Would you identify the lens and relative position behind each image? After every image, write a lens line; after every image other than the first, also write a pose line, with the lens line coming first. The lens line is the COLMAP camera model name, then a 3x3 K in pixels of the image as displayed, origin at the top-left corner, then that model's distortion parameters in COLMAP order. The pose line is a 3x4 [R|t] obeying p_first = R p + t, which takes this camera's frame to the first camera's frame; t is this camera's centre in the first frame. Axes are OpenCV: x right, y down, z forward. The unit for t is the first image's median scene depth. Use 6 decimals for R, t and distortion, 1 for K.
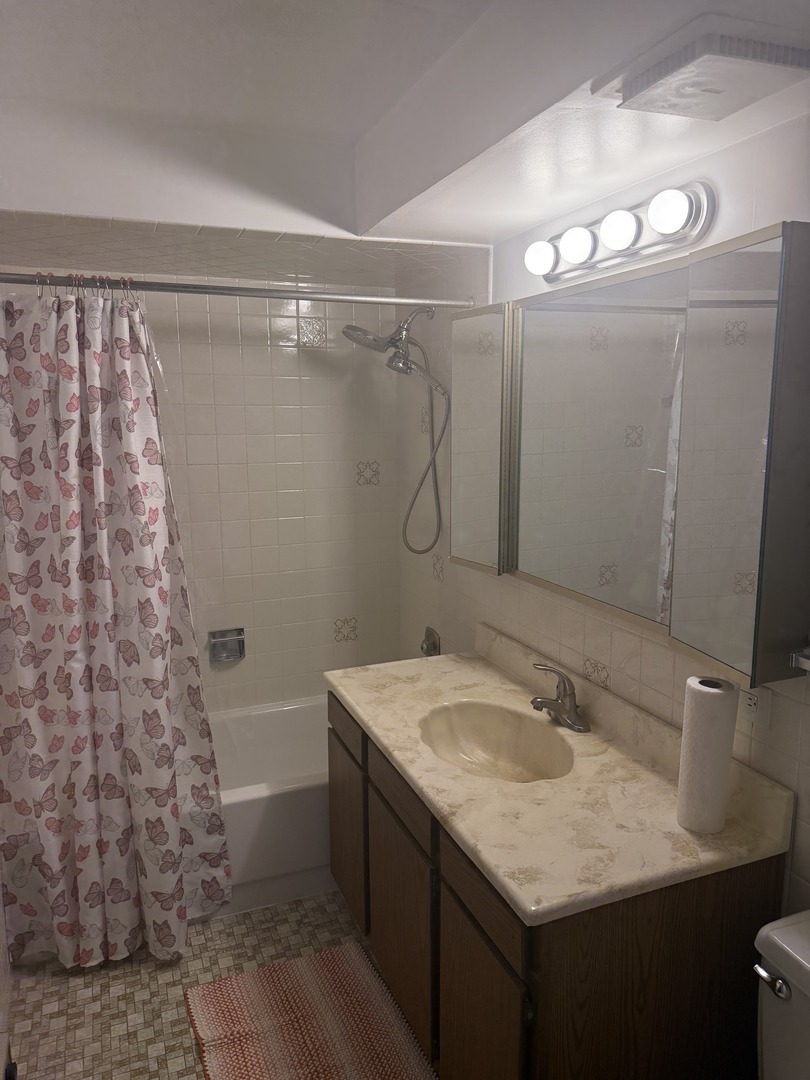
lens RADIAL K [[754.8, 0, 405.0], [0, 754.8, 540.0], [0, 0, 1]] dist [0.136182, -0.182880]
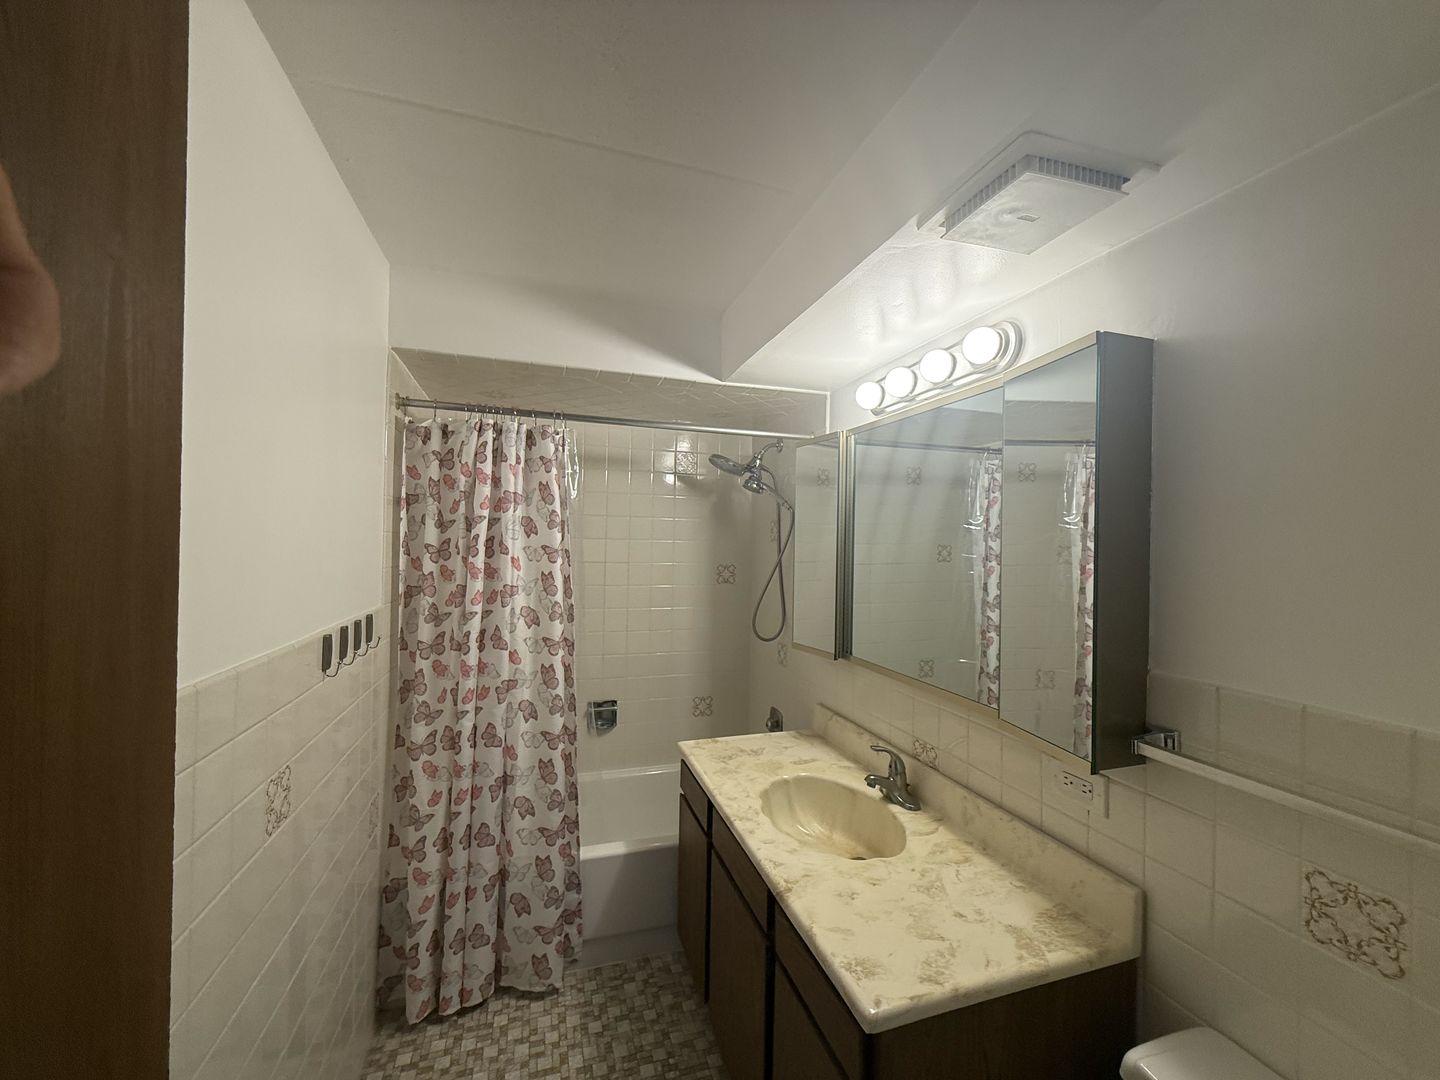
lens RADIAL K [[575.2, 0, 722.9], [0, 575.2, 543.2], [0, 0, 1]] dist [0.006860, -0.000252]
pose [[0.997403, 0.023733, -0.068003, 0.012305], [-0.034734, 0.985603, -0.165470, 0.025081], [0.063097, 0.167402, 0.983868, 0.125160]]
